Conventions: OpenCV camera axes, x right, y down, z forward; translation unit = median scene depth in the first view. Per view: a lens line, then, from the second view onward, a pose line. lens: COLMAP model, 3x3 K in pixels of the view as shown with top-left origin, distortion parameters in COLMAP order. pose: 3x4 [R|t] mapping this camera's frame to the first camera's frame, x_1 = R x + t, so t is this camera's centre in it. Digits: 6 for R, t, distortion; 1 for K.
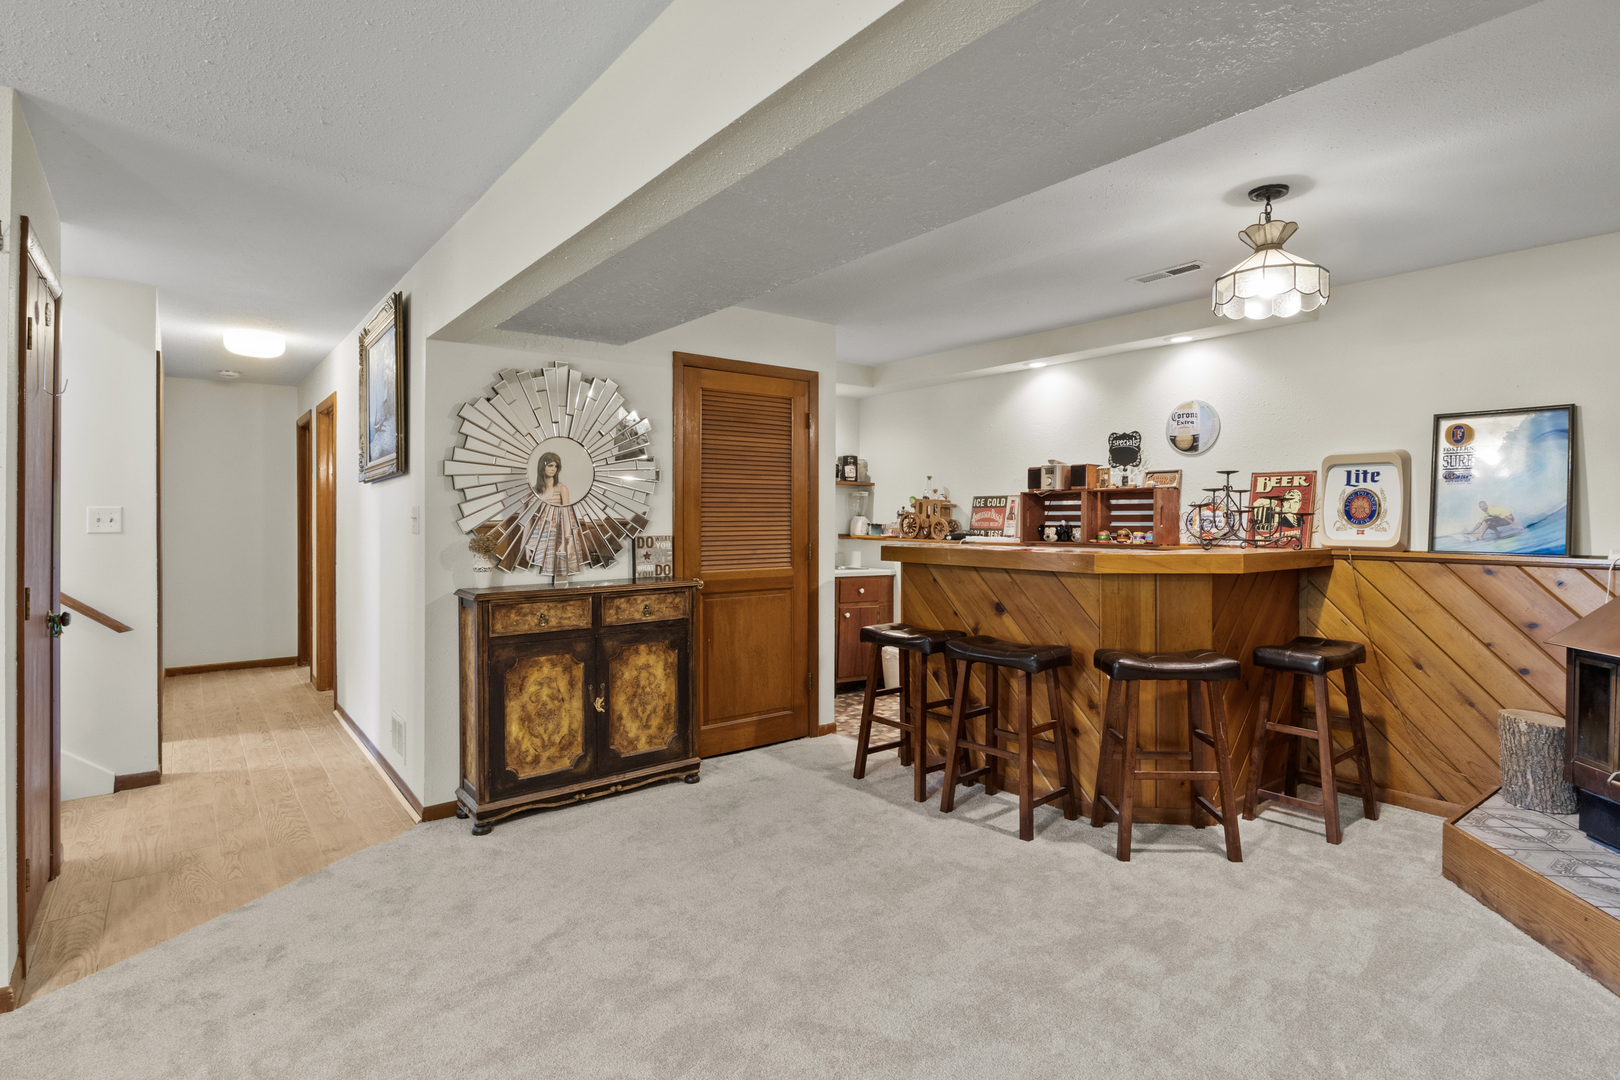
lens RADIAL K [[833.3, 0, 822.9], [0, 833.3, 506.0], [0, 0, 1]] dist [0.000413, -0.001102]
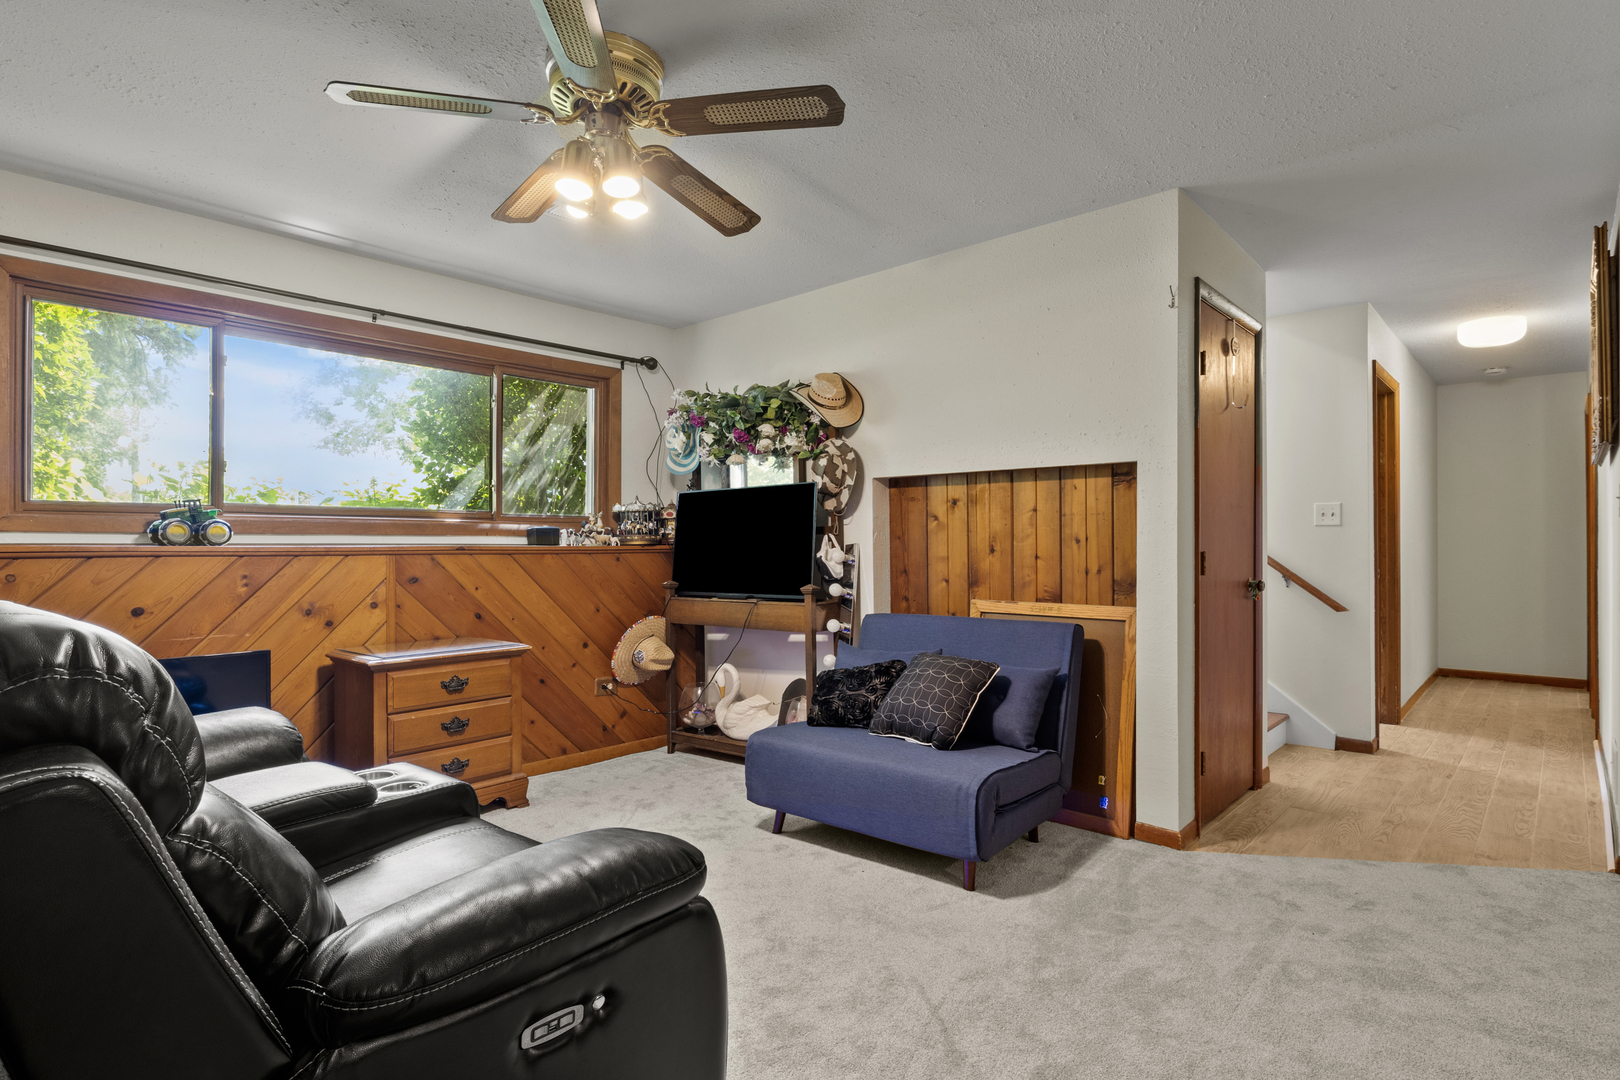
lens RADIAL K [[833.3, 0, 810.7], [0, 833.3, 539.9], [0, 0, 1]] dist [0.000413, -0.001102]
pose [[0.178392, 0.004355, -0.983950, 0.211402], [0.008601, 0.999945, 0.005985, 0.053194], [0.983922, -0.009531, 0.178345, 0.107985]]
